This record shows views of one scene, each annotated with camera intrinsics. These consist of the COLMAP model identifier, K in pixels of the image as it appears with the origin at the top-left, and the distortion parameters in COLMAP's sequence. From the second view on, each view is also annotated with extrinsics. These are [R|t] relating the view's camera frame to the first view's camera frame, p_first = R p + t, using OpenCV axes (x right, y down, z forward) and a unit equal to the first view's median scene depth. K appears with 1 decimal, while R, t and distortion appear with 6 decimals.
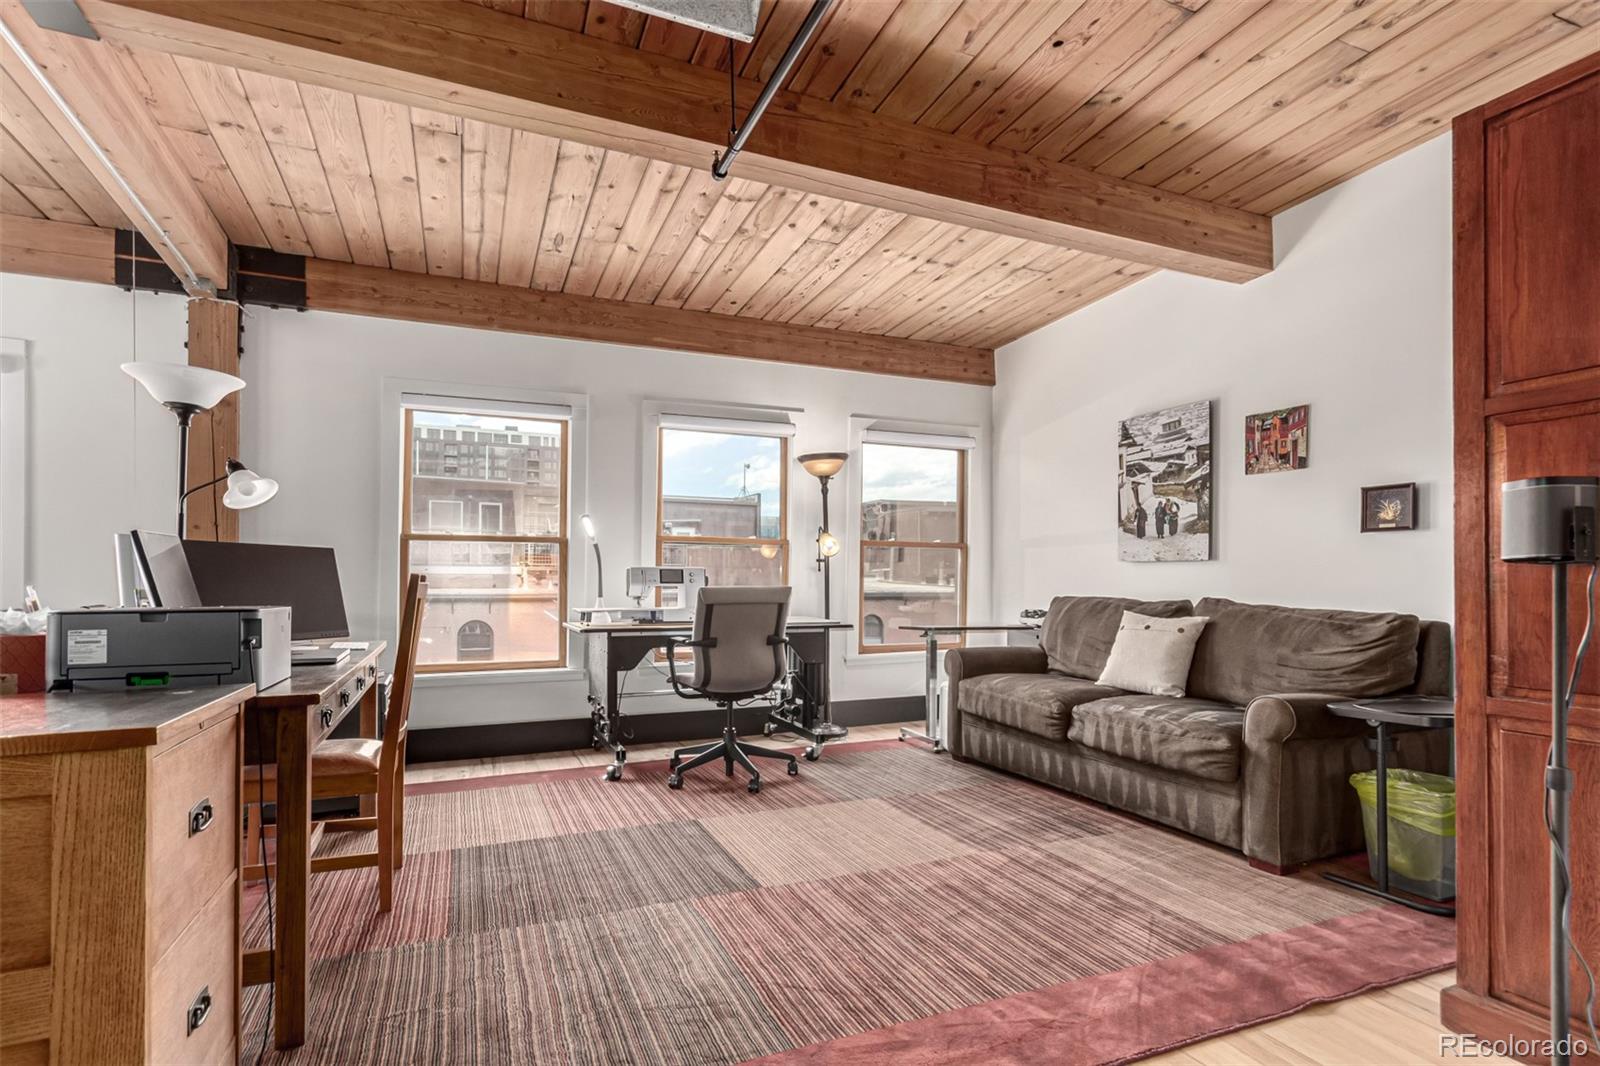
lens RADIAL K [[741.1, 0, 766.2], [0, 741.1, 574.2], [0, 0, 1]] dist [0.002408, 0.001161]
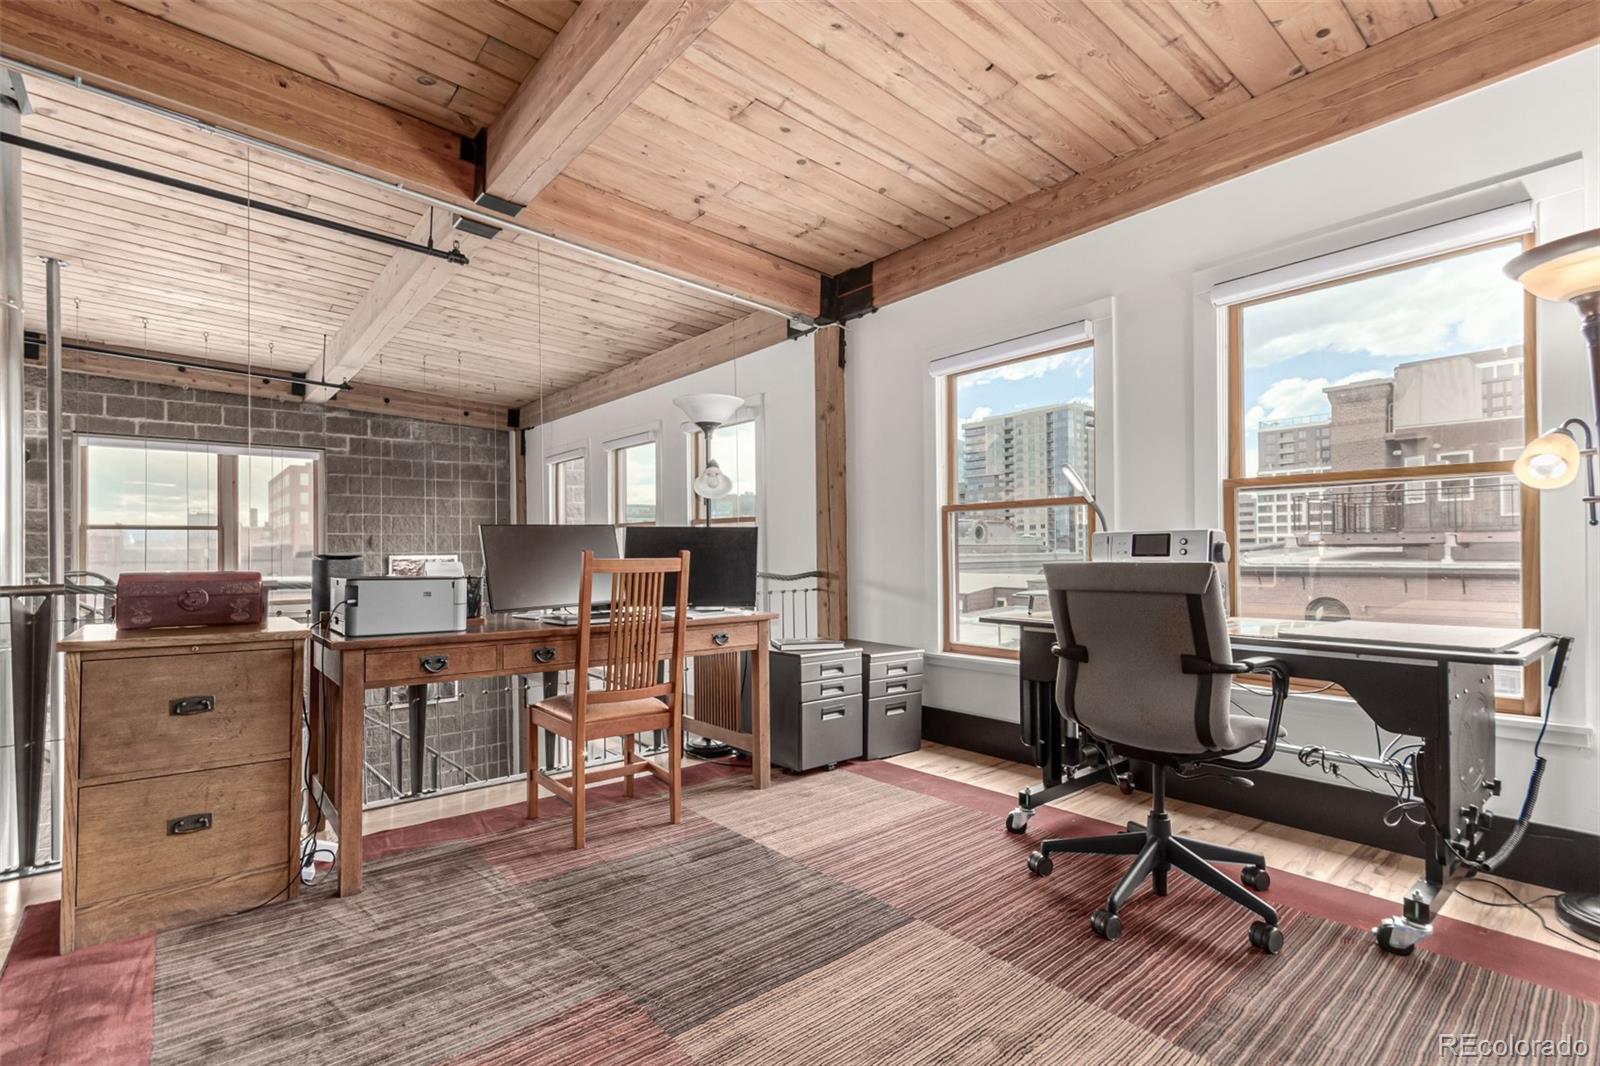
lens RADIAL K [[741.1, 0, 805.4], [0, 741.1, 541.6], [0, 0, 1]] dist [0.002408, 0.001161]
pose [[0.352921, -0.027164, -0.935259, 0.378707], [0.023553, 0.999520, -0.020143, 0.007495], [0.935357, -0.014920, 0.353391, 0.530711]]
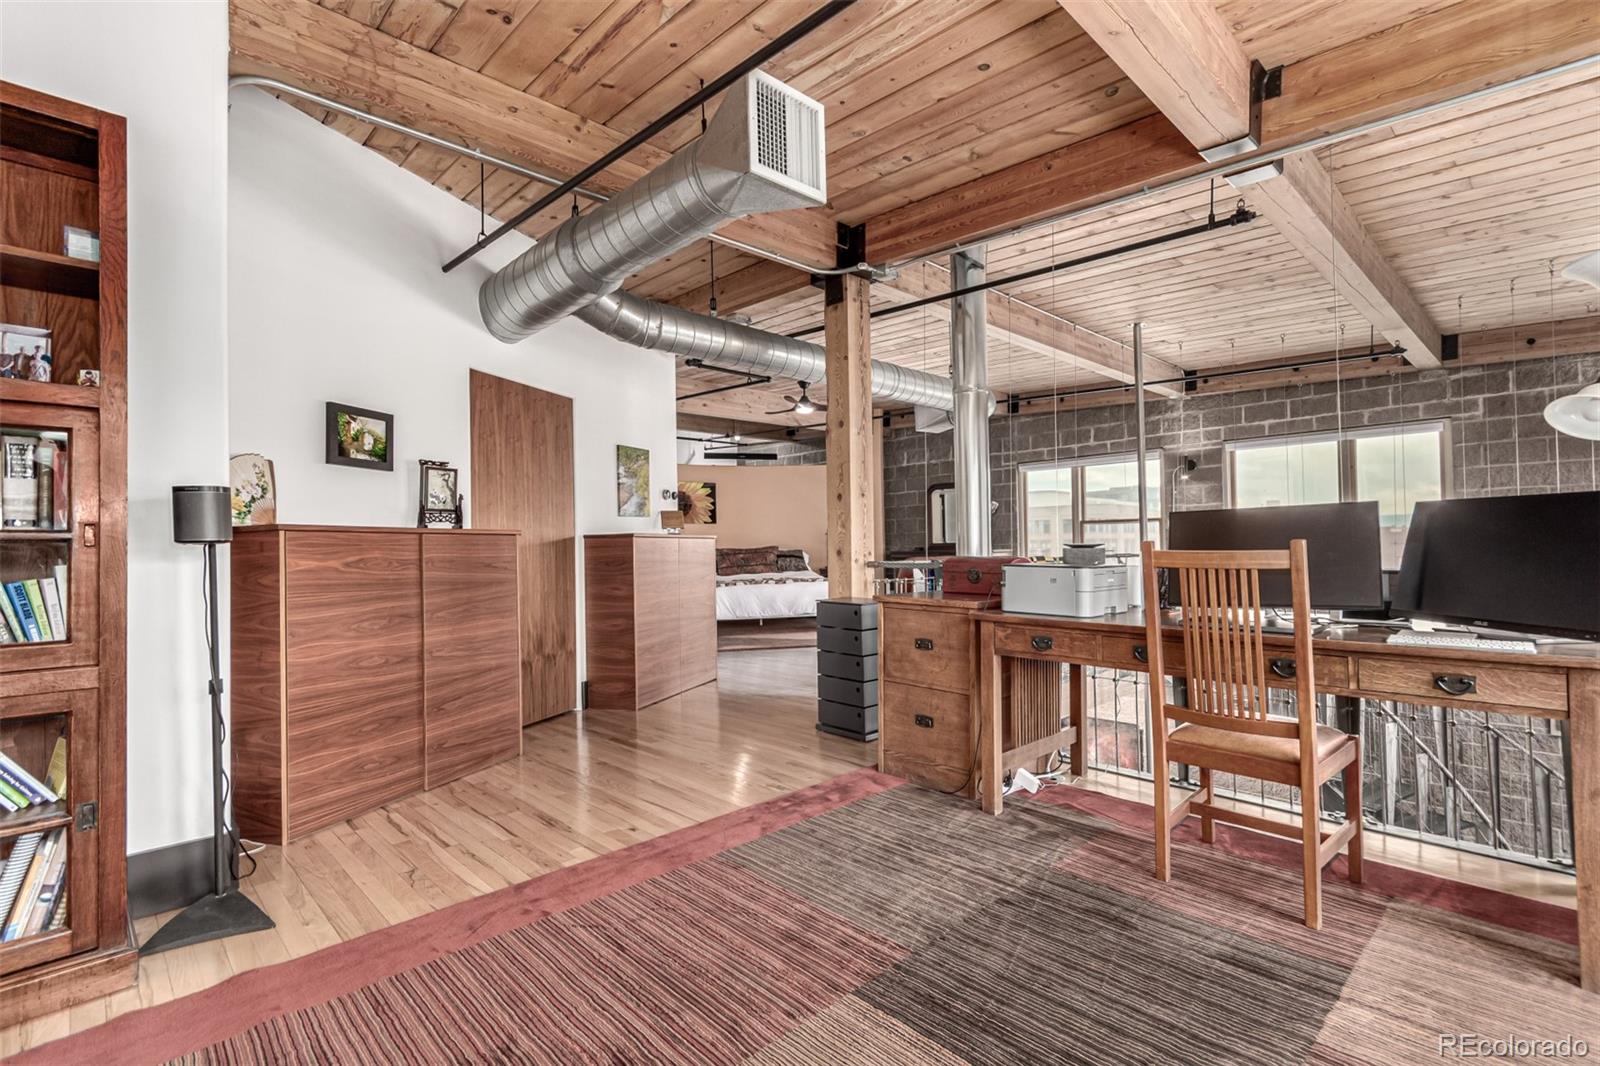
lens RADIAL K [[741.1, 0, 797.4], [0, 741.1, 532.0], [0, 0, 1]] dist [0.002408, 0.001161]
pose [[-0.913238, -0.006780, -0.407371, 0.183232], [0.008801, 0.999300, -0.036362, 0.009439], [0.407332, -0.036793, -0.912539, 0.990901]]
